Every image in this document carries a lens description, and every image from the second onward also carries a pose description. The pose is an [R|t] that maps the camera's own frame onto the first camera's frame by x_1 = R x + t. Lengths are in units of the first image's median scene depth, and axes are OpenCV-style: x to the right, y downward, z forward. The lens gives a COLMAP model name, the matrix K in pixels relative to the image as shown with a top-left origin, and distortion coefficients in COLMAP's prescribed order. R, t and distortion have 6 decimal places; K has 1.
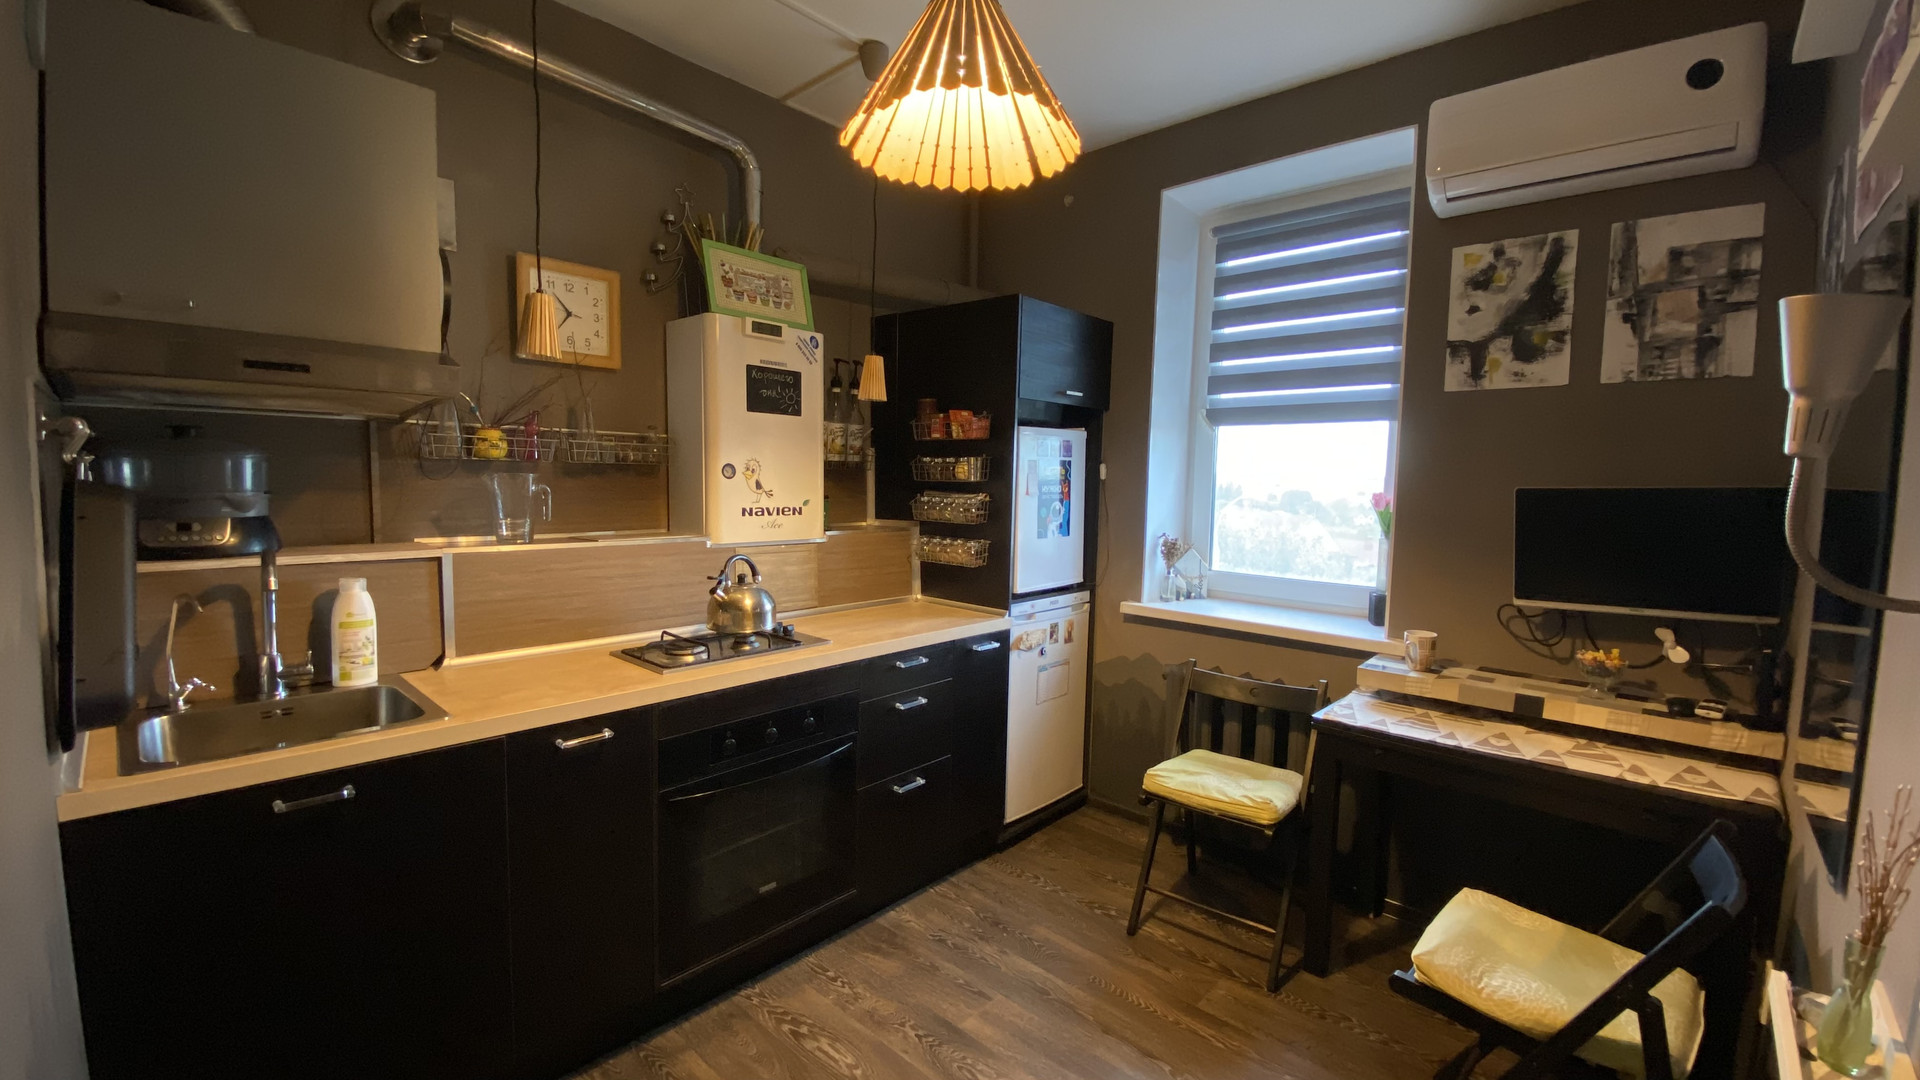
lens RADIAL K [[786.5, 0, 951.9], [0, 786.5, 550.3], [0, 0, 1]] dist [-0.014346, -0.004926]
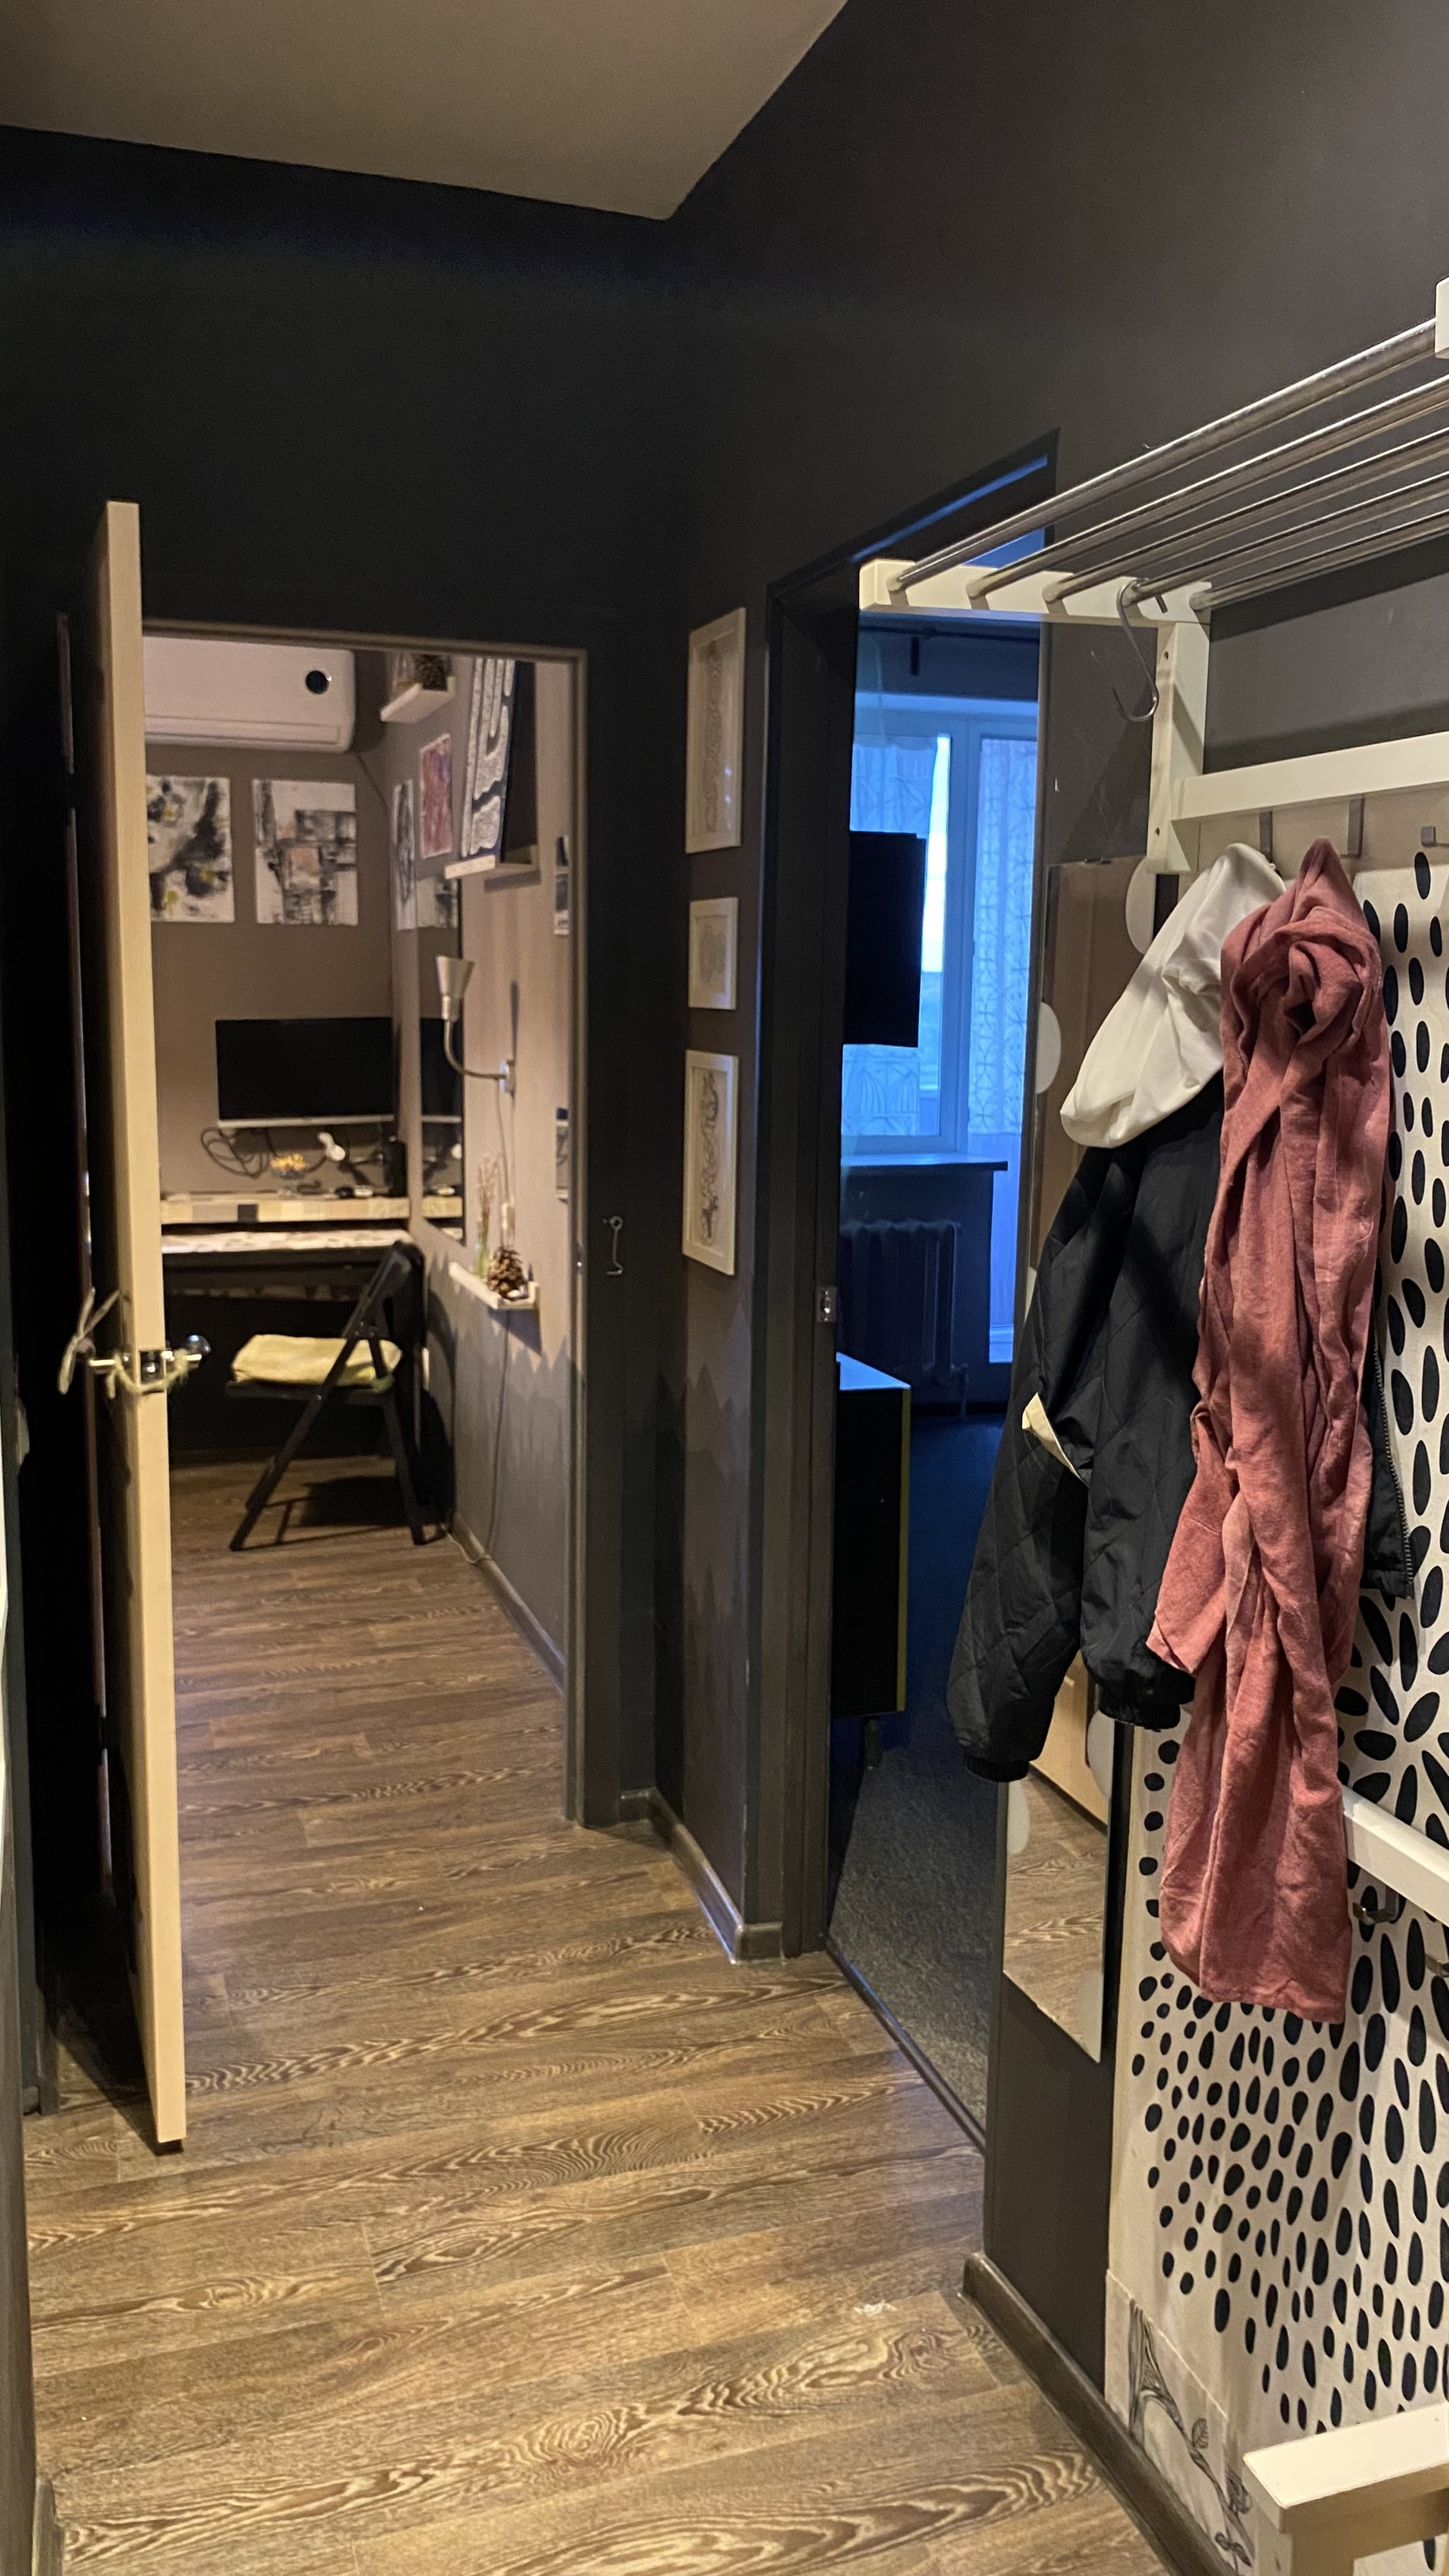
lens RADIAL K [[1961.4, 0, 724.6], [0, 1961.4, 1290.0], [0, 0, 1]] dist [0.002459, 0.000229]
pose [[0.466559, -0.148601, 0.871918, -1.441445], [0.071463, 0.988896, 0.130299, -0.011587], [-0.881598, 0.001518, 0.471998, -0.960647]]
